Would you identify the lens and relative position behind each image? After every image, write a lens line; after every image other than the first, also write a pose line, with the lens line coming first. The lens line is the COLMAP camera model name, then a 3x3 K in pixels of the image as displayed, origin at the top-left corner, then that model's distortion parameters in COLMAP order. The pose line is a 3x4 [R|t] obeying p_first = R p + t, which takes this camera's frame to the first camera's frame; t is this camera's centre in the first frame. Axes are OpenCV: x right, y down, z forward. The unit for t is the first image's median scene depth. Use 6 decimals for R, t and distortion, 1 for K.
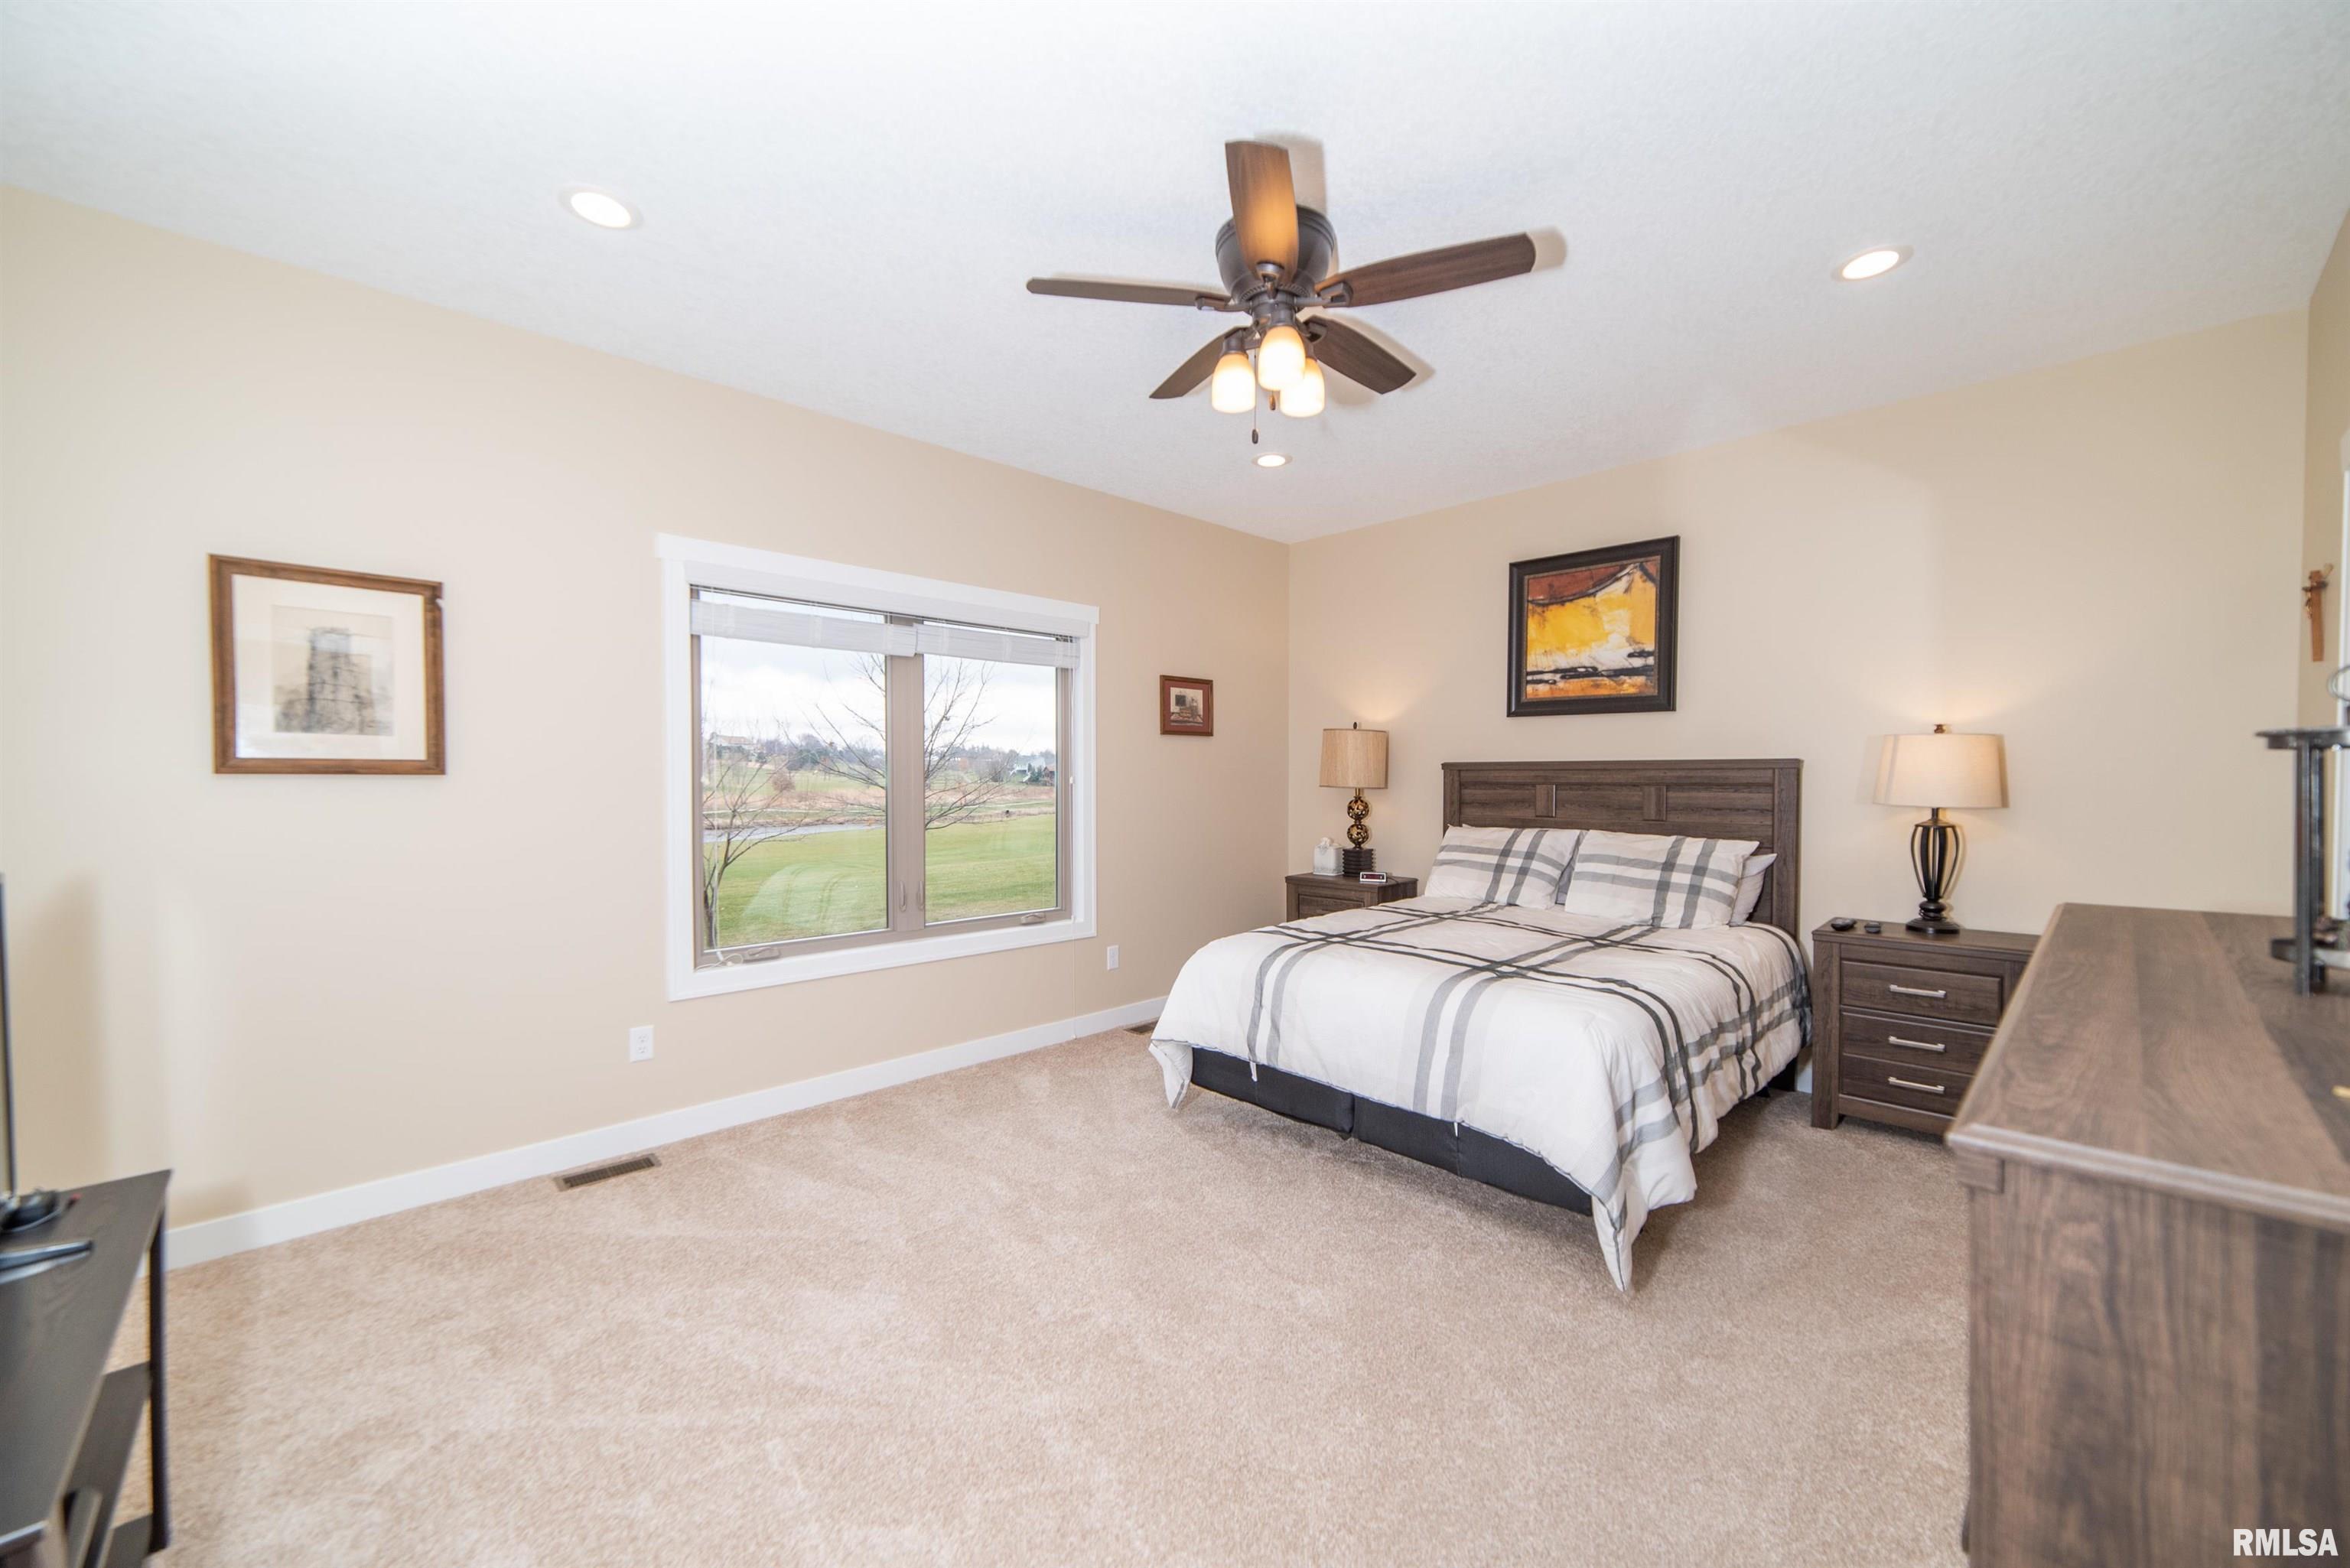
lens RADIAL K [[897.1, 0, 1178.0], [0, 897.1, 786.0], [0, 0, 1]] dist [-0.002594, 0.002211]
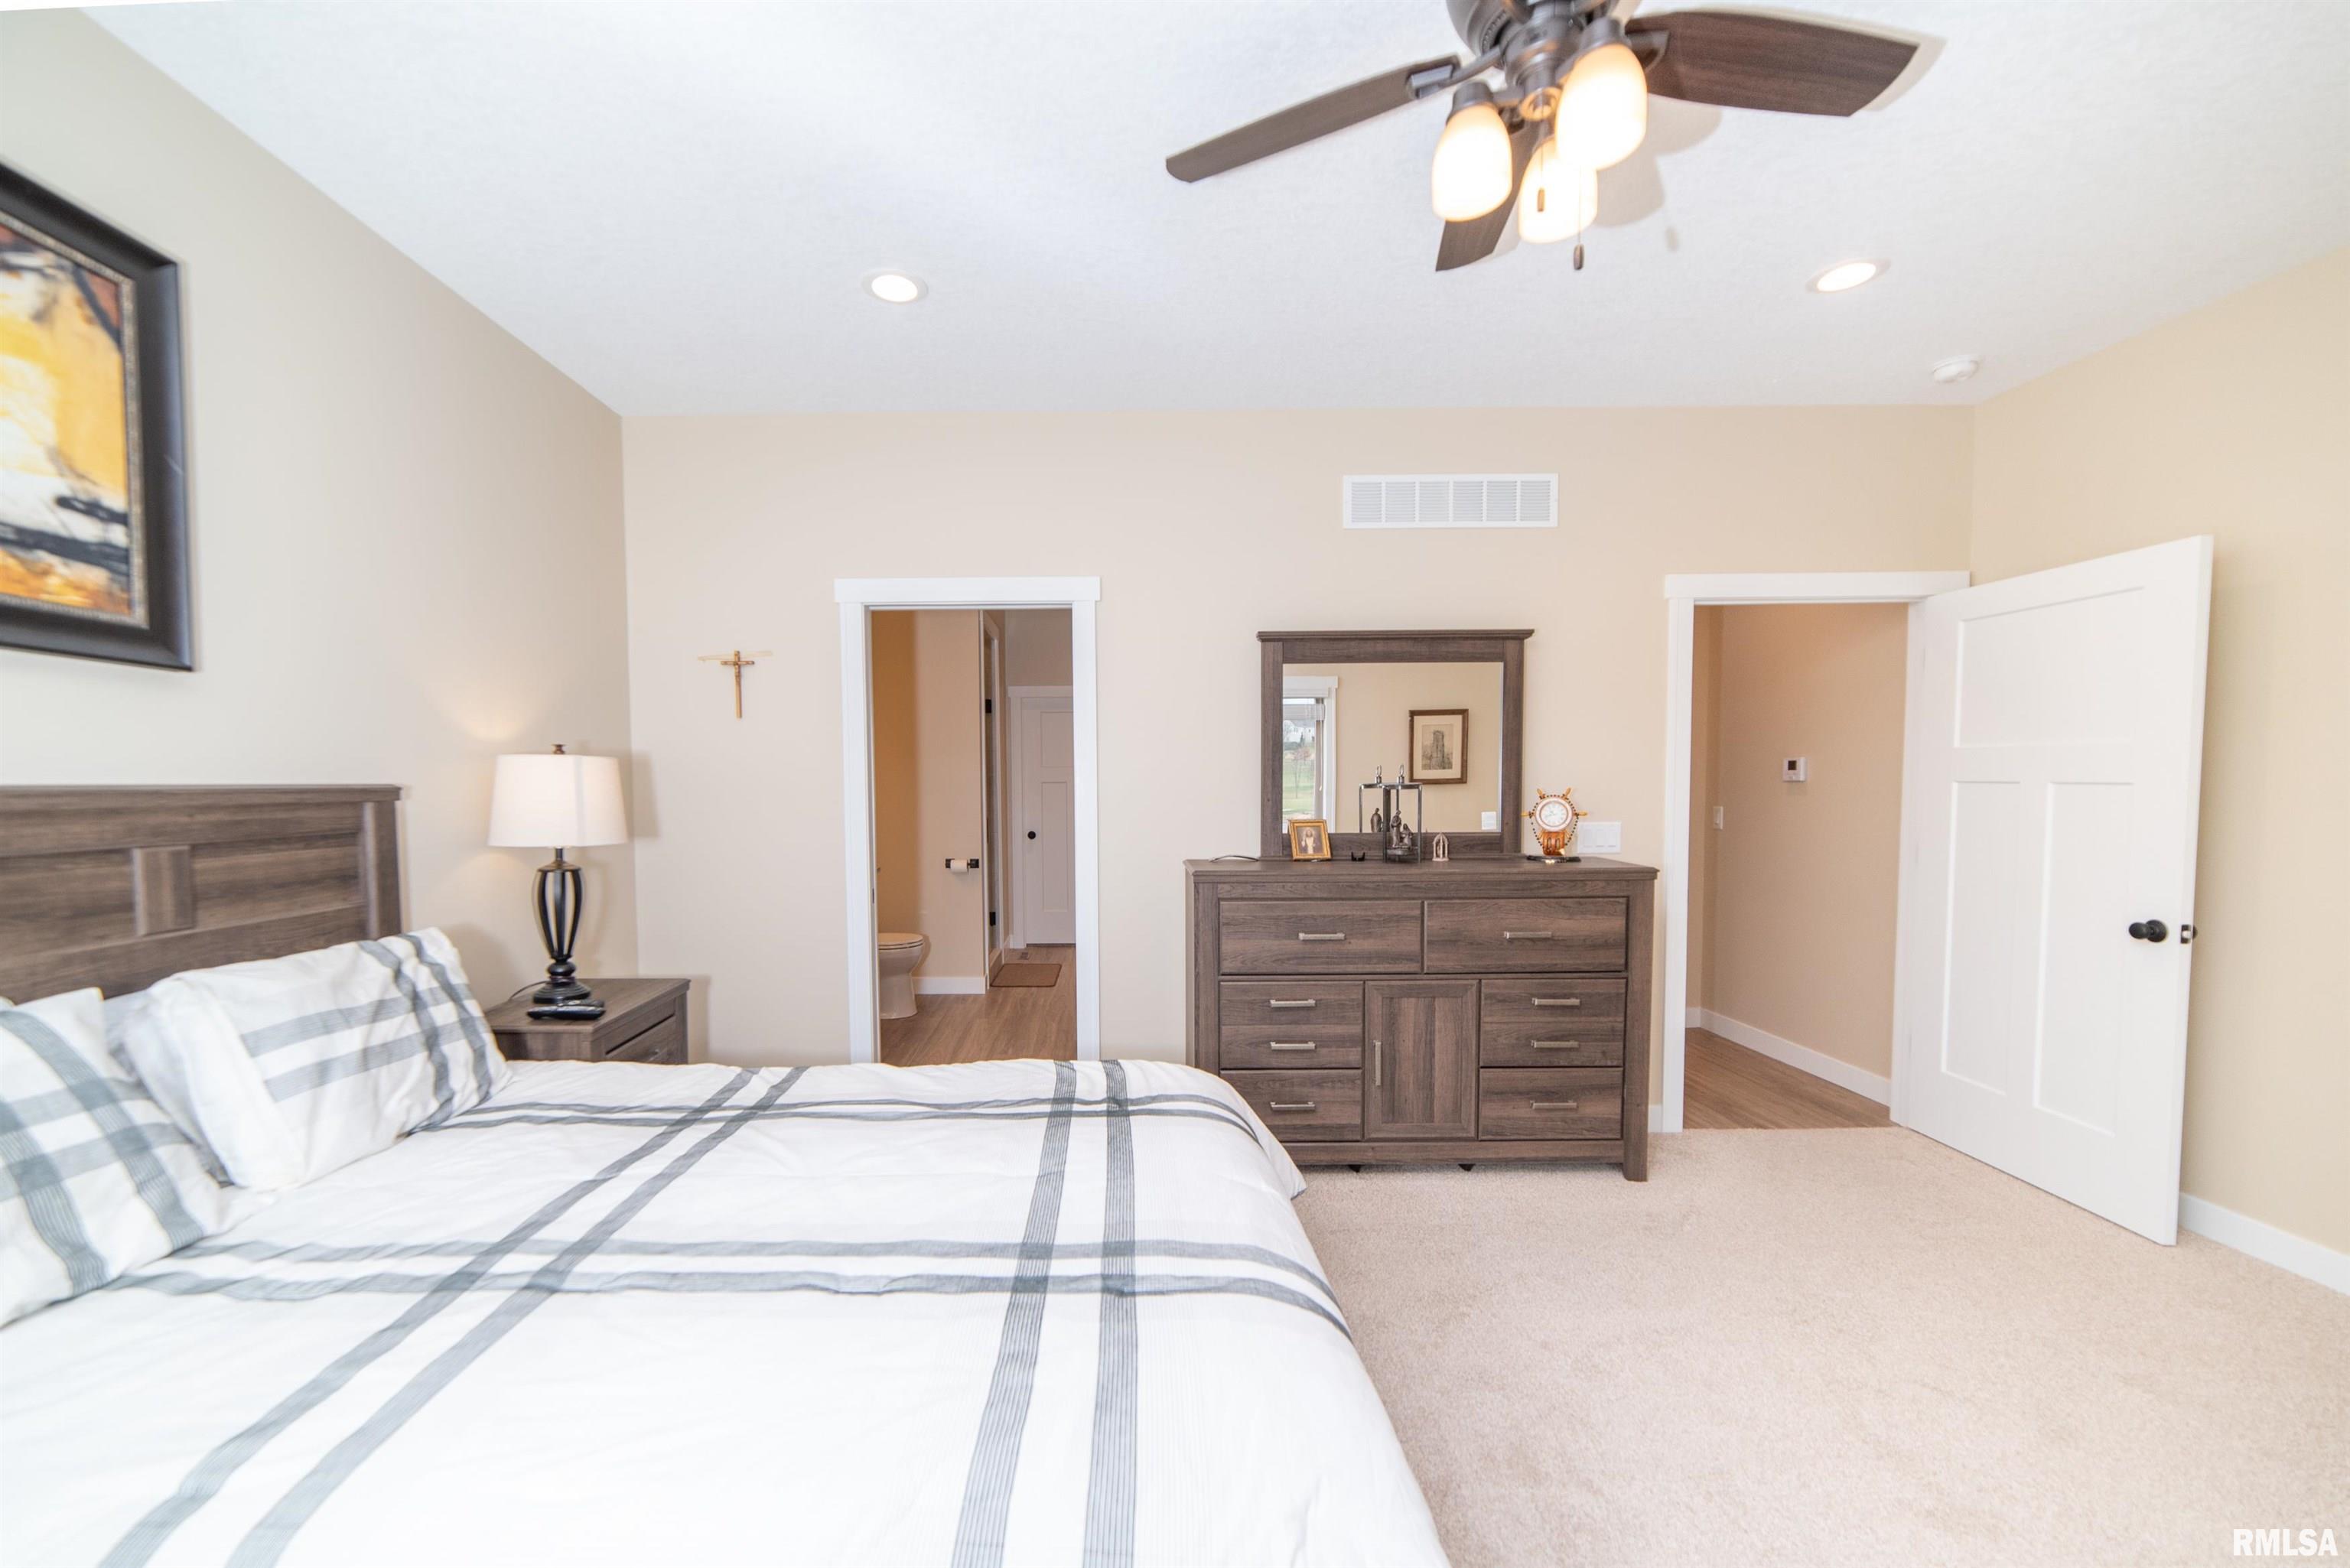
lens RADIAL K [[897.1, 0, 1168.4], [0, 897.1, 787.2], [0, 0, 1]] dist [-0.002594, 0.002211]
pose [[-0.741545, -0.008576, 0.670848, -0.084634], [0.003356, 0.999858, 0.016492, -0.033163], [-0.670895, 0.014481, -0.741411, 0.984815]]
